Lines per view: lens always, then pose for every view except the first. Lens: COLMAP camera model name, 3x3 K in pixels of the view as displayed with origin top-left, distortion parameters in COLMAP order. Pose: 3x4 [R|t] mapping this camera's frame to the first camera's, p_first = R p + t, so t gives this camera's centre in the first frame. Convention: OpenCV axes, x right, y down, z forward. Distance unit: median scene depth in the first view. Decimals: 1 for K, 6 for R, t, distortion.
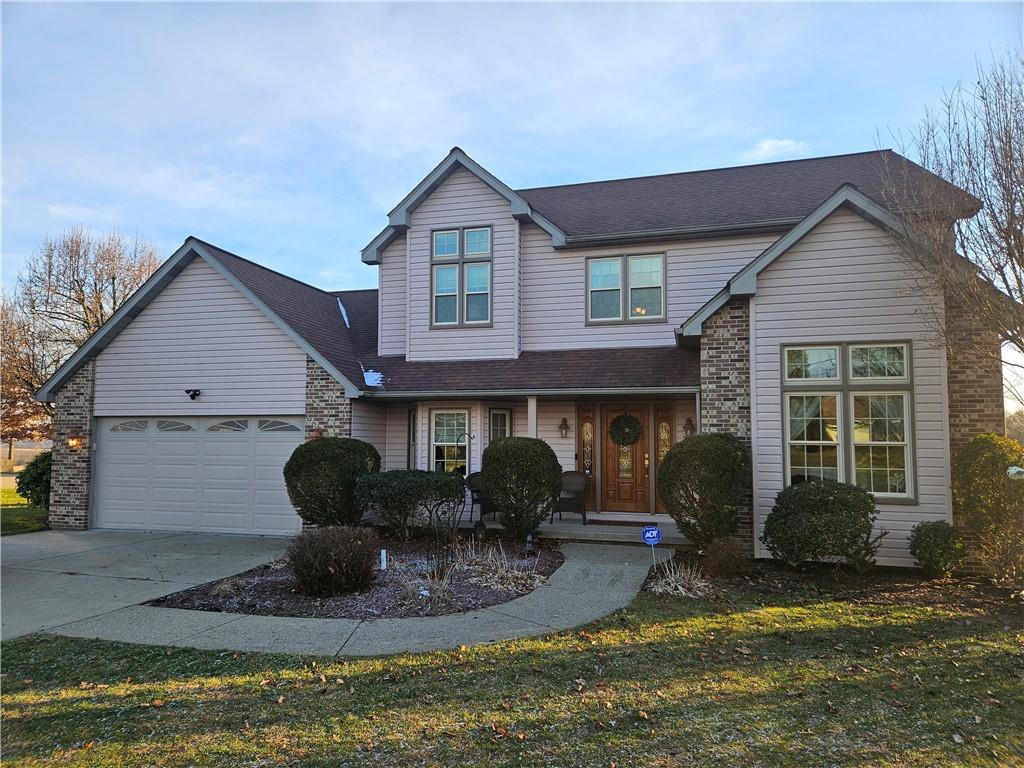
lens RADIAL K [[680.4, 0, 506.9], [0, 680.4, 390.6], [0, 0, 1]] dist [0.021948, -0.001357]
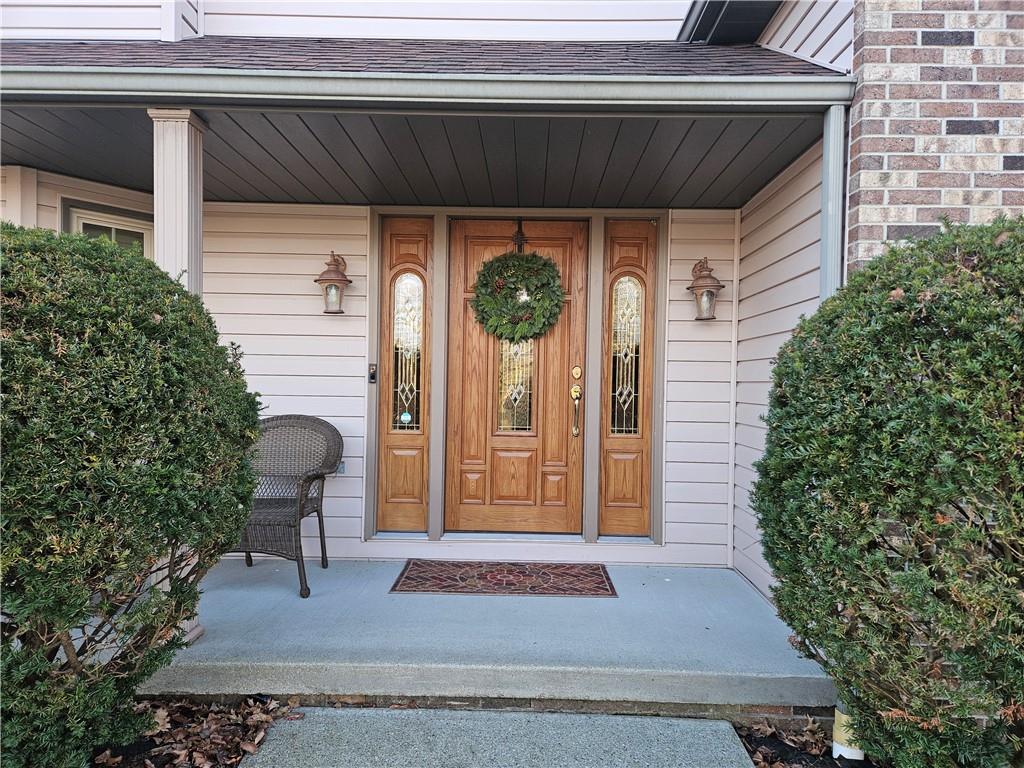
lens RADIAL K [[680.4, 0, 512.4], [0, 680.4, 384.7], [0, 0, 1]] dist [0.021948, -0.001357]
pose [[0.972358, 0.007674, 0.233367, 0.091619], [-0.025527, 0.996963, 0.073575, 0.076965], [-0.232094, -0.077498, 0.969601, 0.667200]]
